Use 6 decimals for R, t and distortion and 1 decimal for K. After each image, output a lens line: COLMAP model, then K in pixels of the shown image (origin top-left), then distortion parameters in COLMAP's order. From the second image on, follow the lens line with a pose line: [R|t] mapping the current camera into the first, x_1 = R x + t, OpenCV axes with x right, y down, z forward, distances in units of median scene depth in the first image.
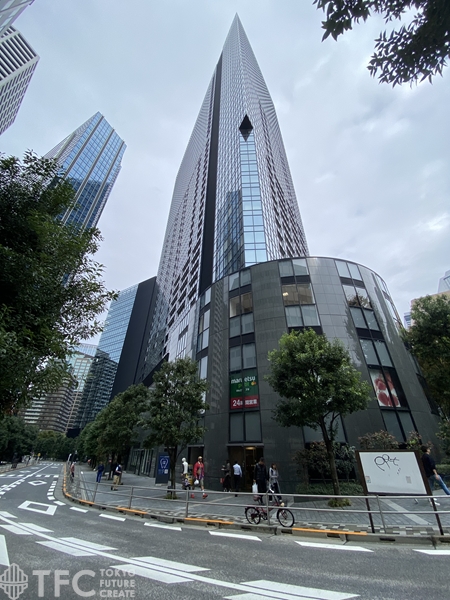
lens RADIAL K [[241.8, 0, 226.9], [0, 241.8, 299.6], [0, 0, 1]] dist [-0.002626, -0.000205]
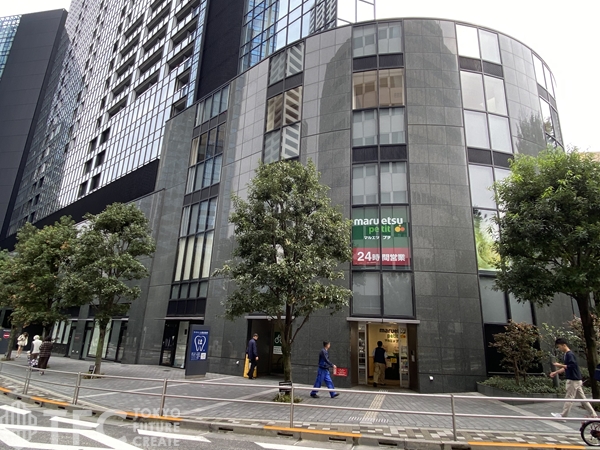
lens RADIAL K [[369.4, 0, 301.0], [0, 369.4, 226.4], [0, 0, 1]] dist [0.008529, -0.004953]
pose [[0.926787, 0.125952, 0.353840, -0.368880], [-0.224247, 0.941310, 0.252288, 0.144351], [-0.301297, -0.313165, 0.900637, 0.226944]]
